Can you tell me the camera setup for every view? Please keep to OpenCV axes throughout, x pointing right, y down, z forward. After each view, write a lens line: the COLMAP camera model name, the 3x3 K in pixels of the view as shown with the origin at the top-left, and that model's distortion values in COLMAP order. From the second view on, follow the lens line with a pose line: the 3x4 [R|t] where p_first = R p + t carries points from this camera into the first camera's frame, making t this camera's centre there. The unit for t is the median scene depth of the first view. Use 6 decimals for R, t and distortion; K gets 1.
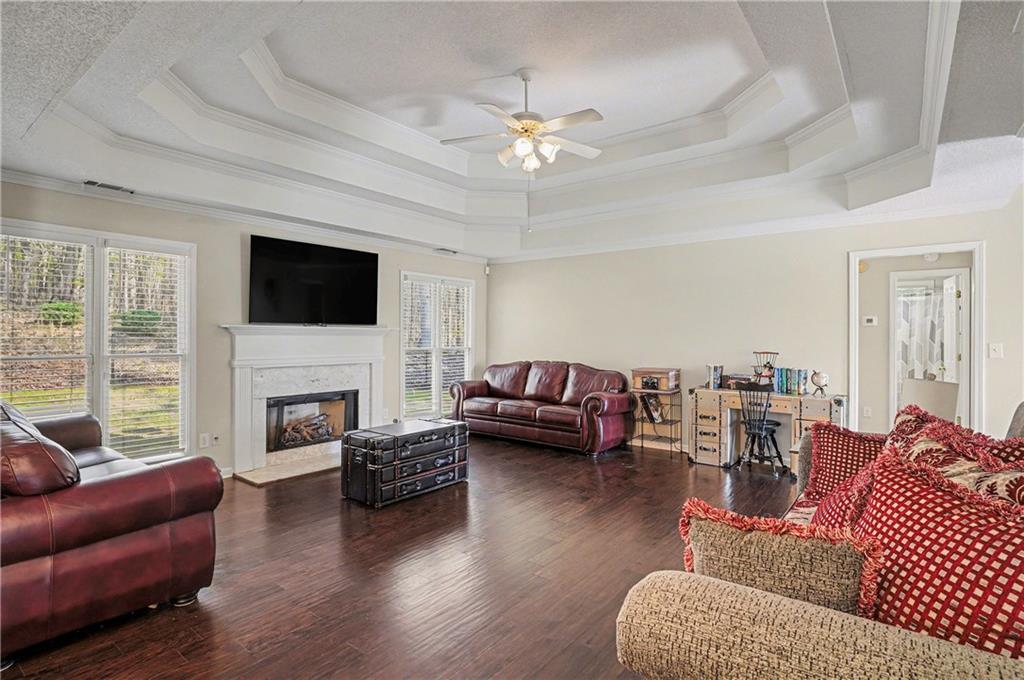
lens RADIAL K [[509.5, 0, 507.3], [0, 509.5, 335.3], [0, 0, 1]] dist [-0.016436, 0.002461]
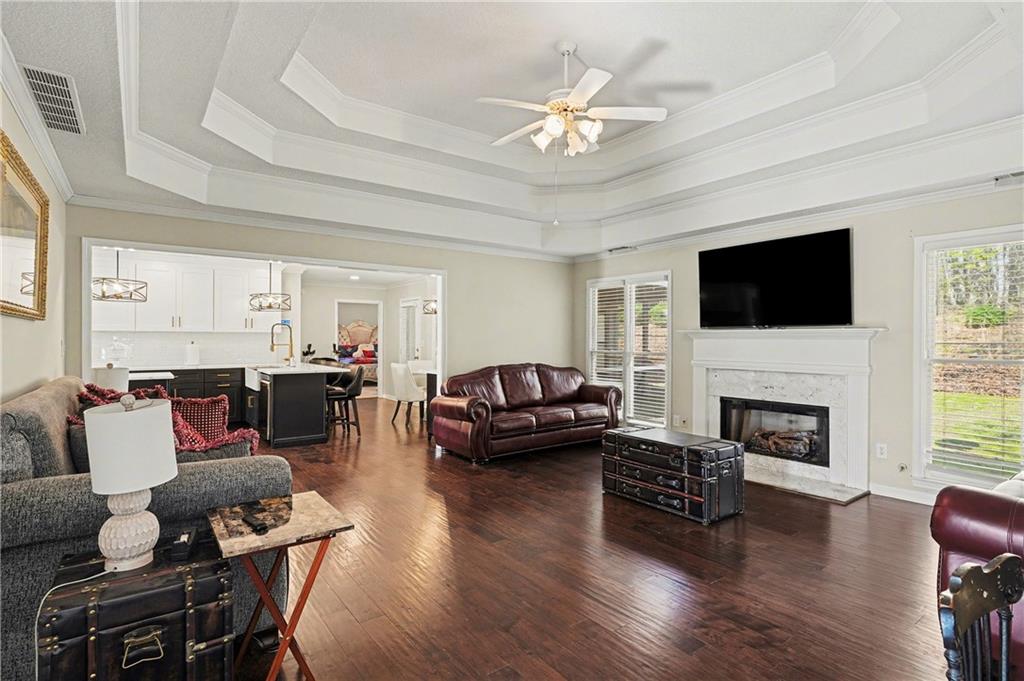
lens RADIAL K [[509.5, 0, 508.0], [0, 509.5, 342.3], [0, 0, 1]] dist [-0.016436, 0.002461]
pose [[-0.265164, 0.005599, -0.964187, 0.727354], [0.005119, 0.999977, 0.004399, 0.000029], [0.964190, -0.003769, -0.265187, 0.883790]]
